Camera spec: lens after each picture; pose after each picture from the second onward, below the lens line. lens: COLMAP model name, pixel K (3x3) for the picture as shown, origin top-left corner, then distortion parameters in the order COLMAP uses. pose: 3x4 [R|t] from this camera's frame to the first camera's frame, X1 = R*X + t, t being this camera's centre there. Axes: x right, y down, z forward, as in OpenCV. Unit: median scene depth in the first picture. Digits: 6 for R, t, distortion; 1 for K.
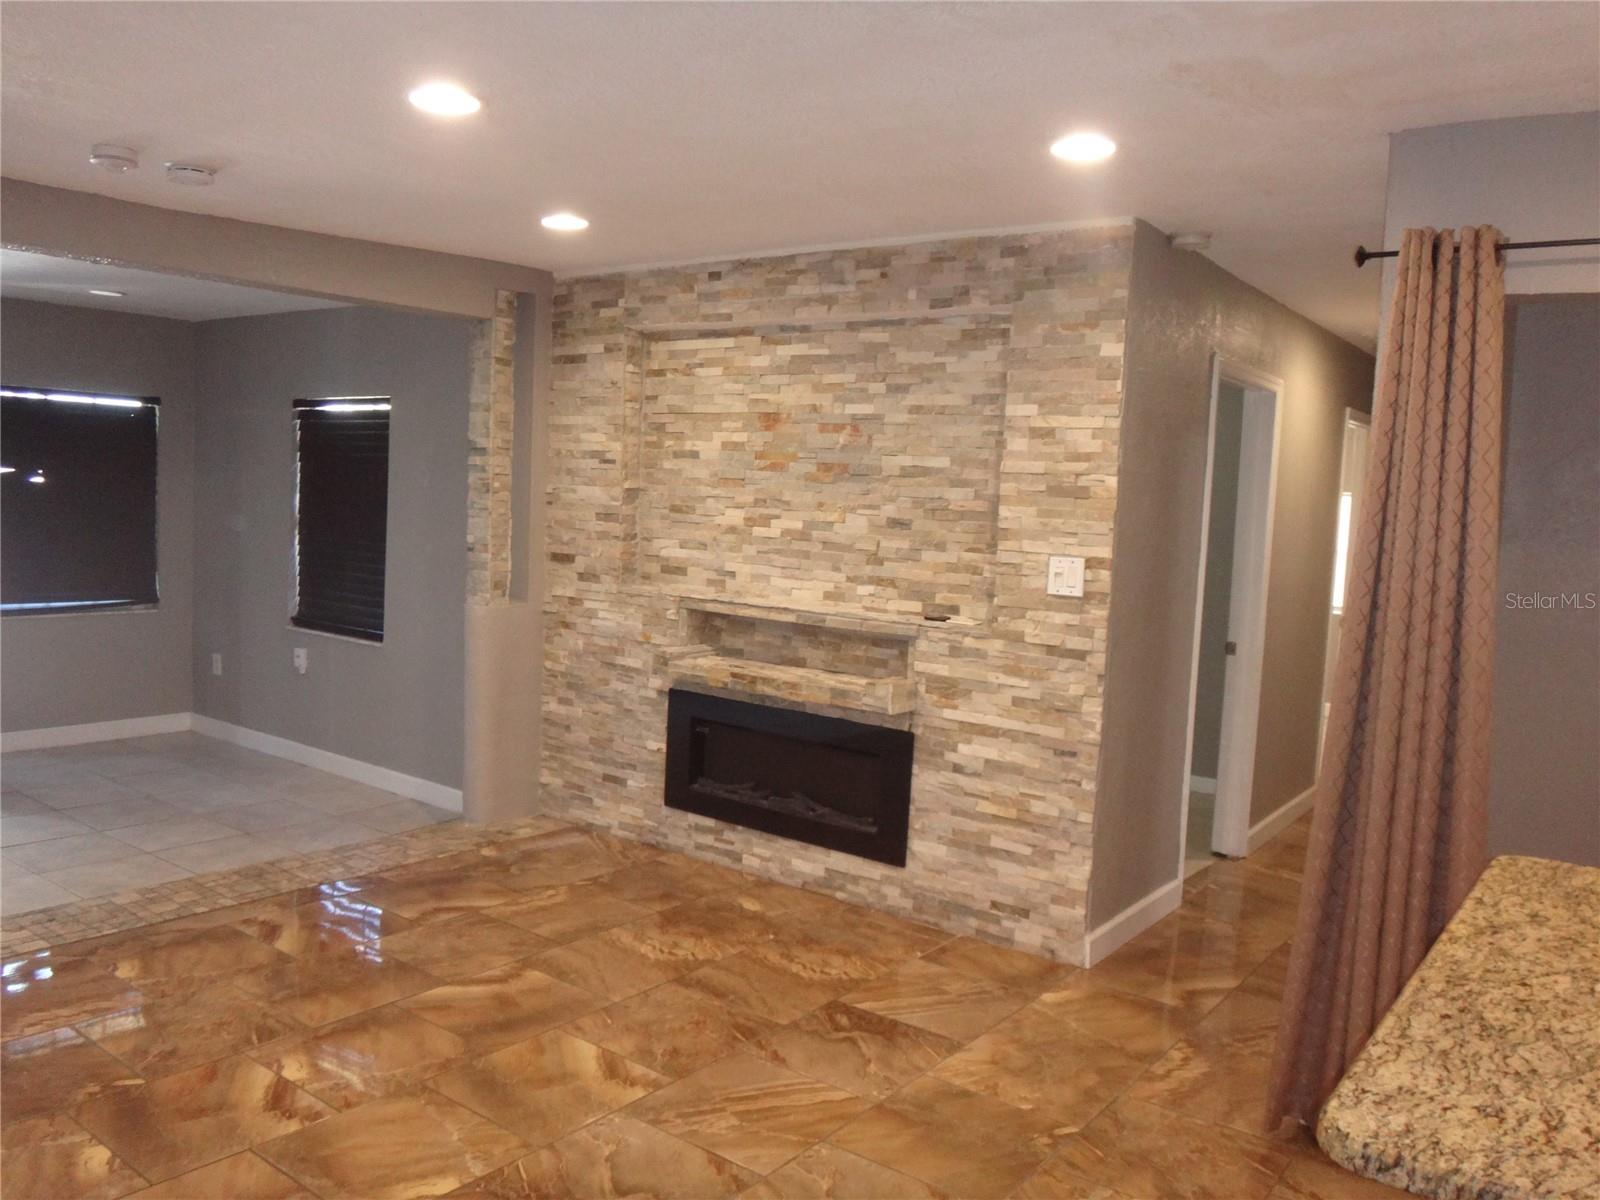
lens RADIAL K [[1248.1, 0, 797.9], [0, 1248.1, 607.0], [0, 0, 1]] dist [-0.012614, -0.053300]
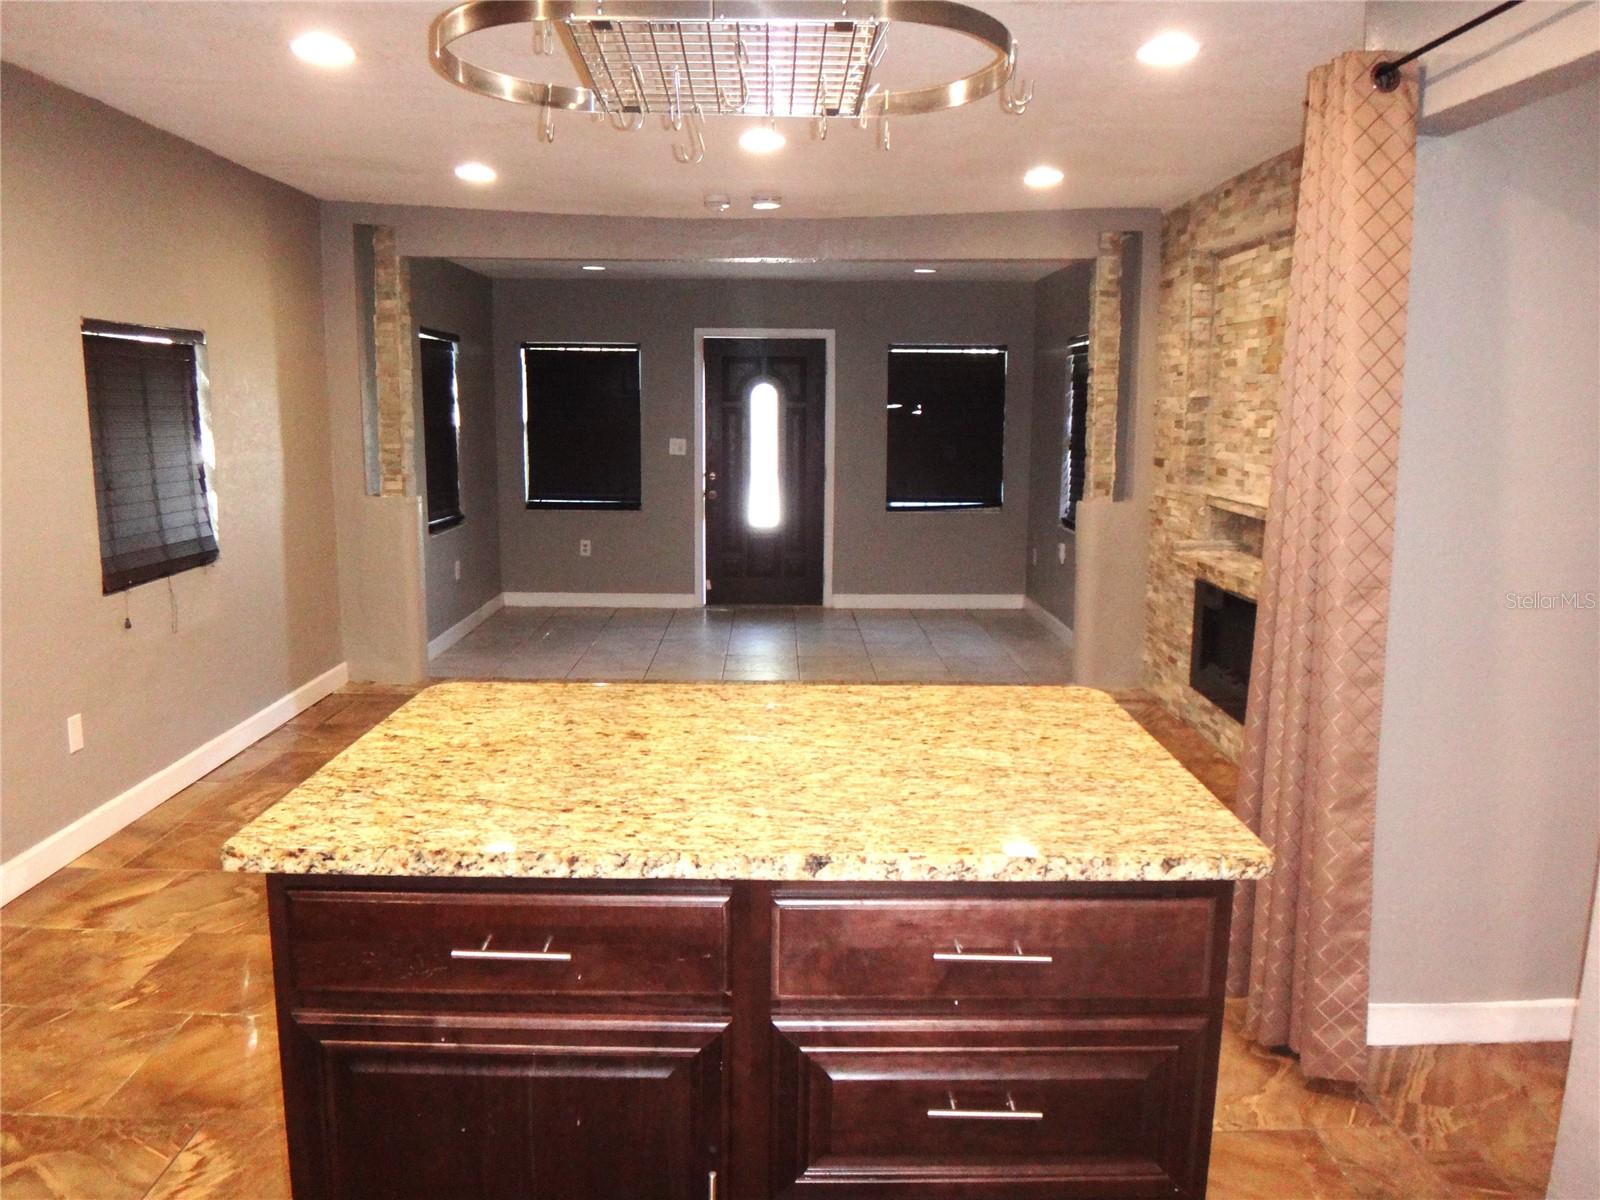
lens RADIAL K [[1248.1, 0, 797.9], [0, 1248.1, 607.0], [0, 0, 1]] dist [-0.012614, -0.053300]
pose [[0.610185, 0.084691, -0.787719, 0.594905], [-0.046778, 0.996387, 0.070890, 0.030823], [0.790877, -0.006409, 0.611942, 0.056672]]
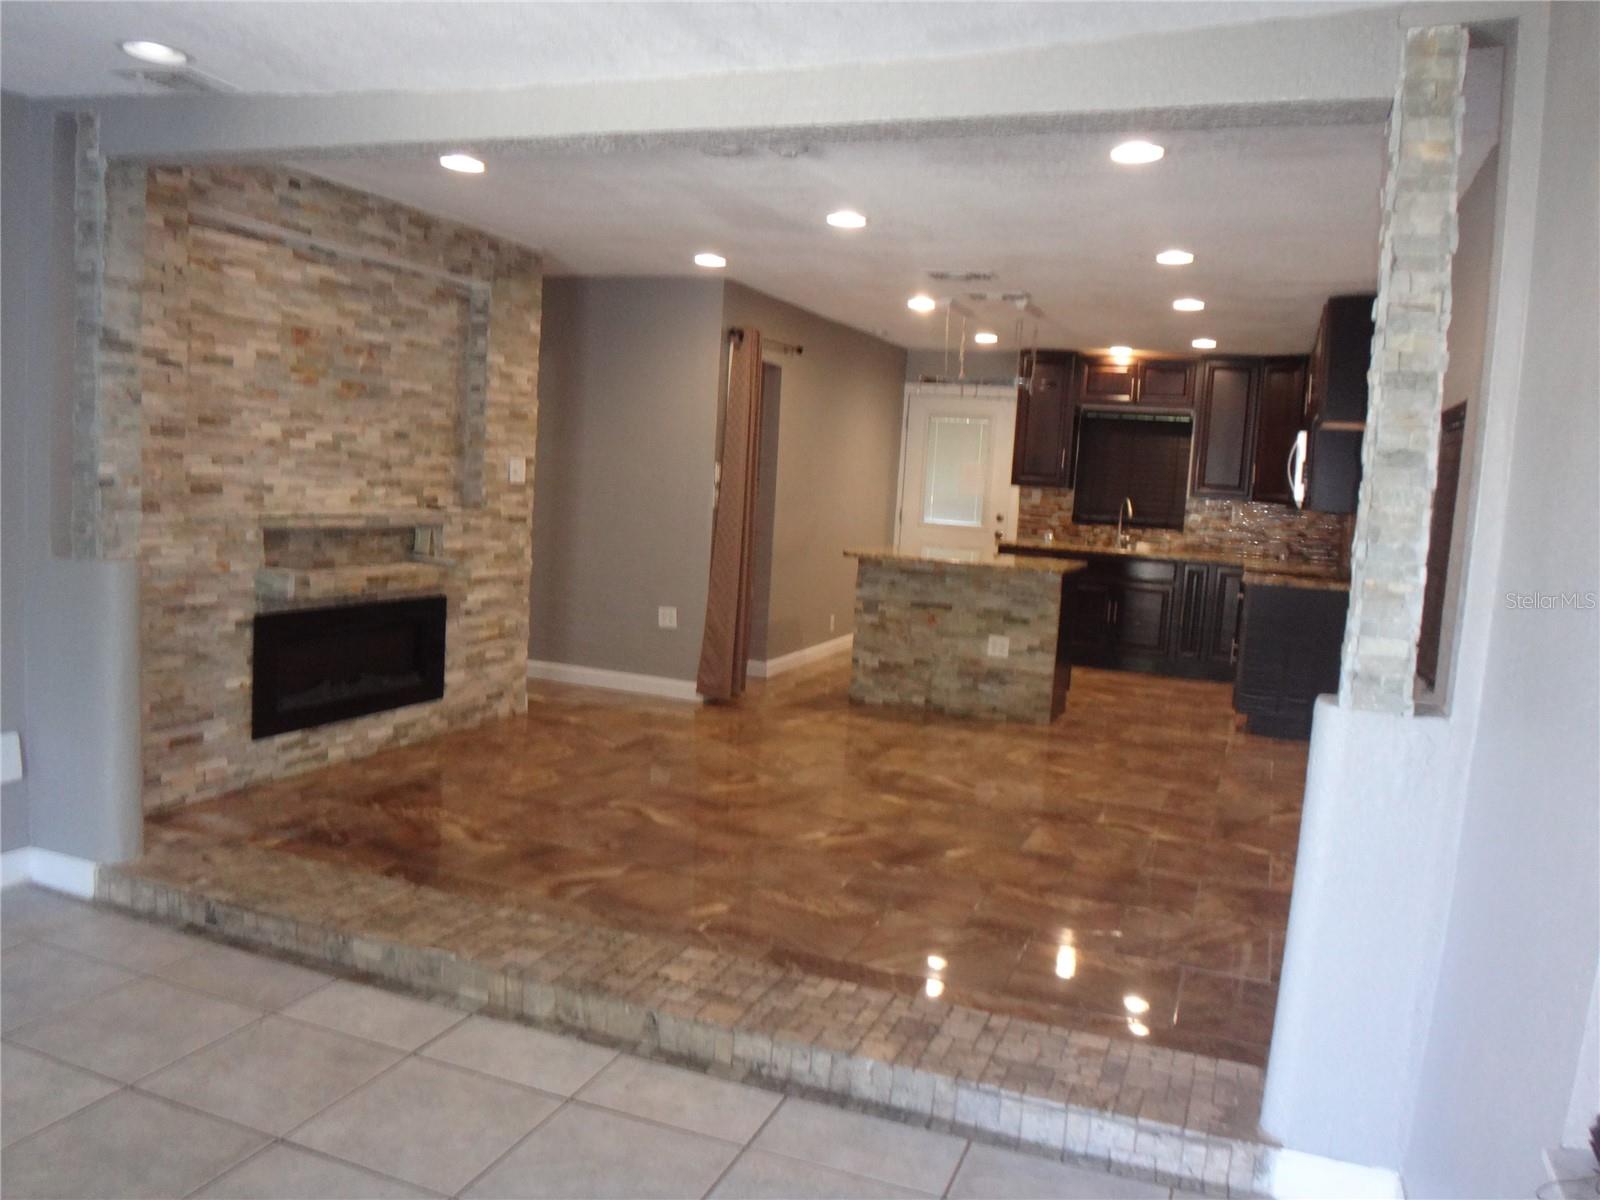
lens RADIAL K [[1228.8, 0, 800.0], [0, 1228.8, 600.0], [0, 0, 1]] dist [-0.042272, -0.042367]
pose [[-0.263406, -0.166661, 0.950180, -1.165135], [0.006644, 0.984627, 0.174545, -0.111583], [-0.964662, 0.052289, -0.258249, 0.910829]]
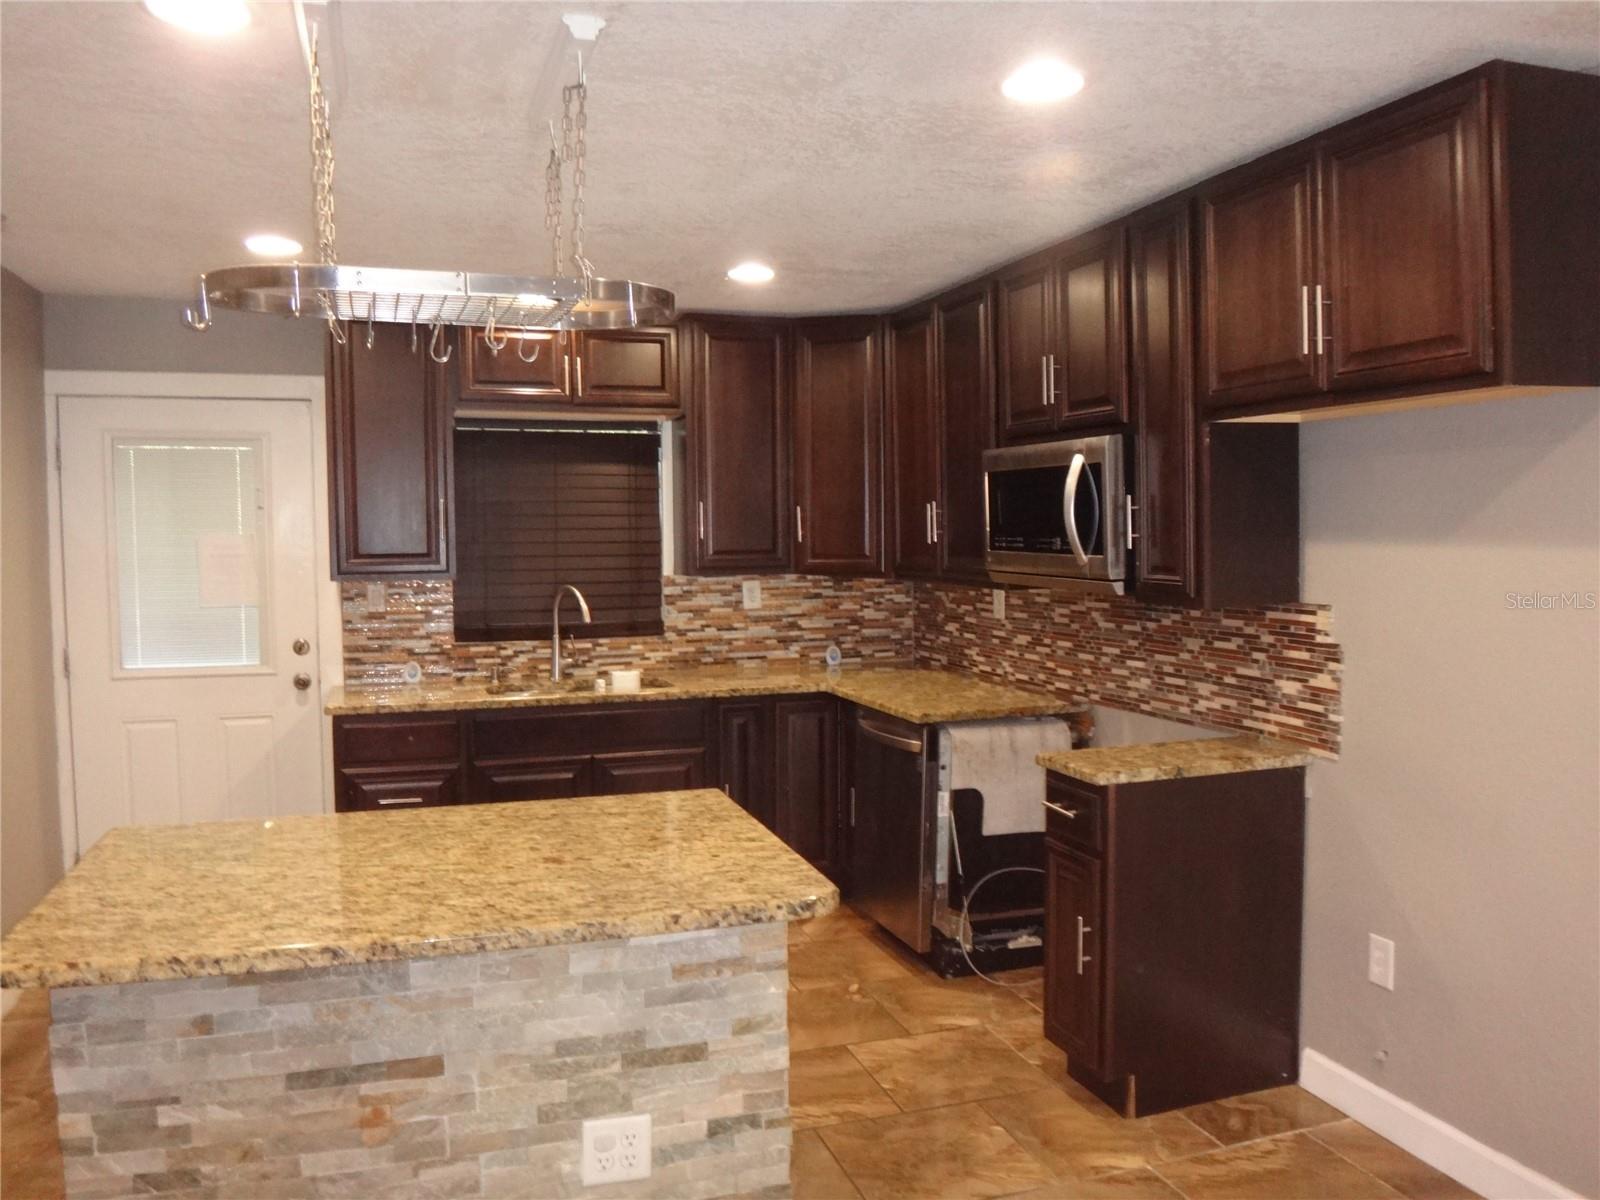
lens RADIAL K [[1228.8, 0, 800.0], [0, 1228.8, 600.0], [0, 0, 1]] dist [-0.042272, -0.042367]
pose [[-0.818860, -0.072684, 0.569373, -0.121905], [0.016486, 0.988563, 0.149907, -0.062746], [-0.573756, 0.132139, -0.808296, 0.596209]]
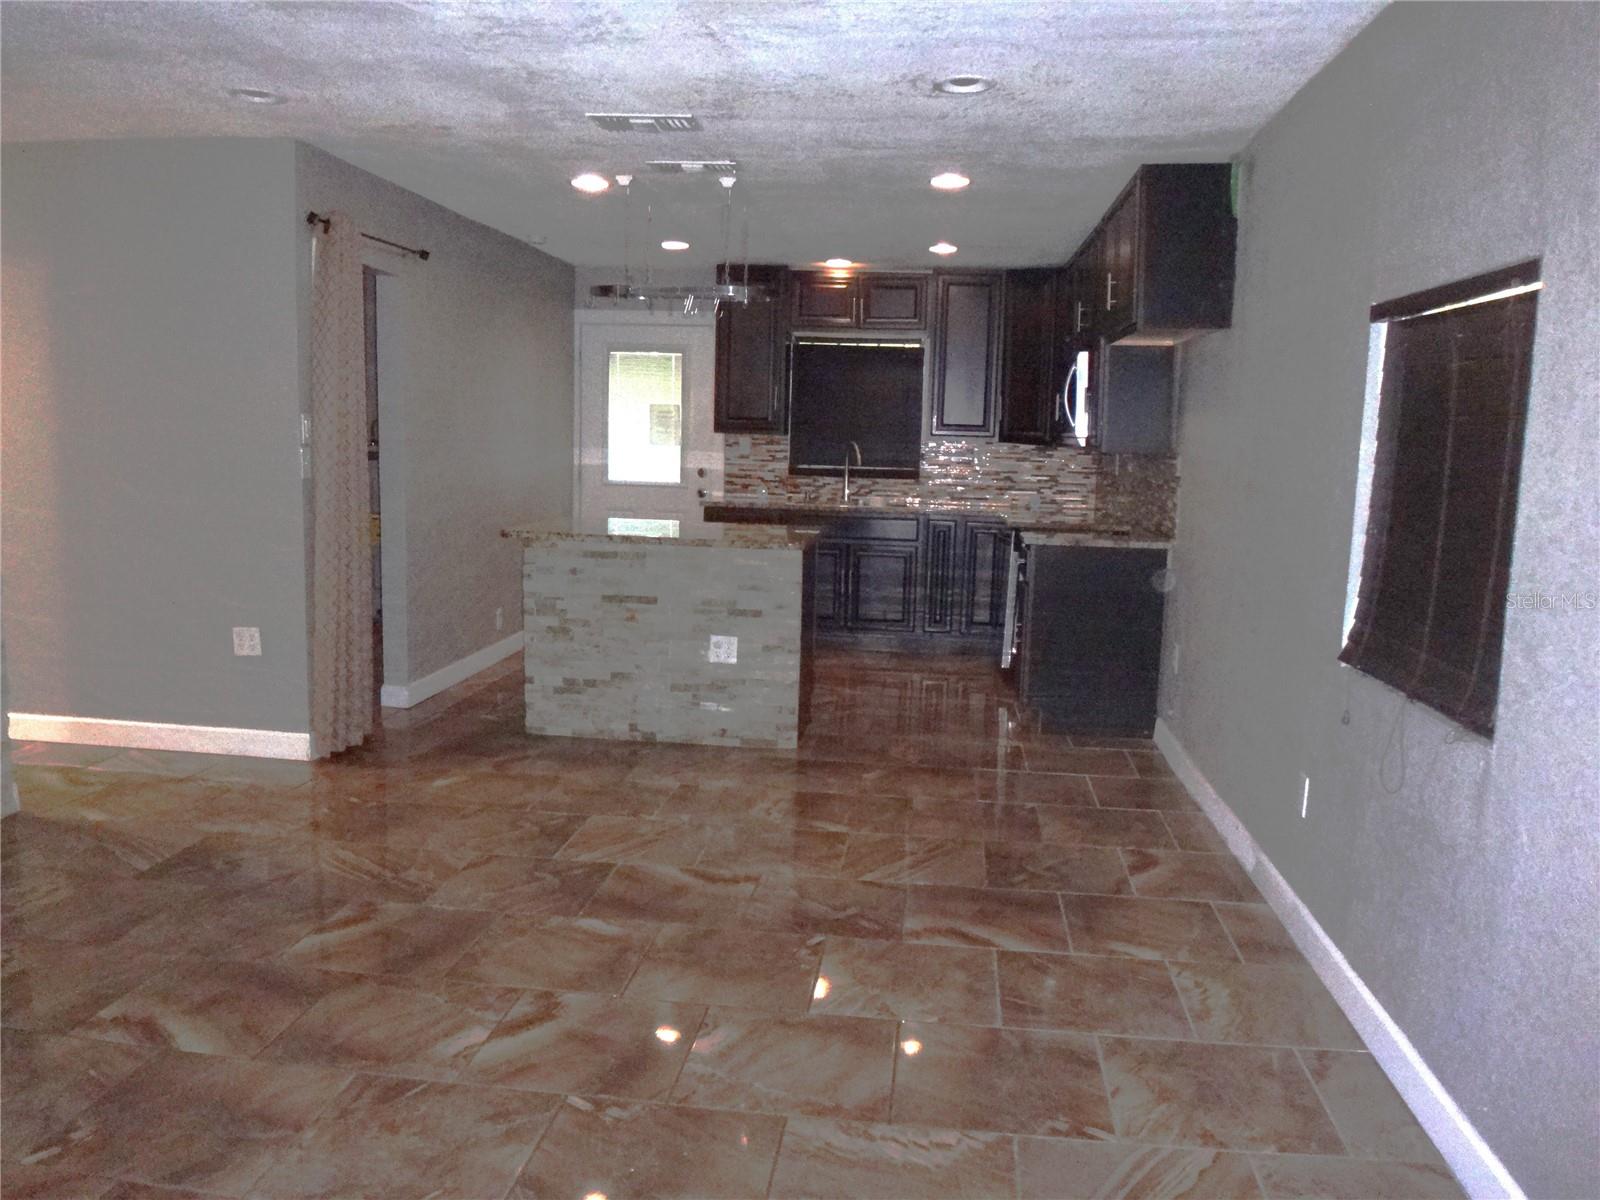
lens RADIAL K [[1228.8, 0, 800.0], [0, 1228.8, 600.0], [0, 0, 1]] dist [-0.042272, -0.042367]
pose [[-0.502548, -0.176985, 0.846240, -0.789434], [0.018427, 0.976407, 0.215151, -0.074542], [-0.864353, 0.123717, -0.487430, 0.772683]]
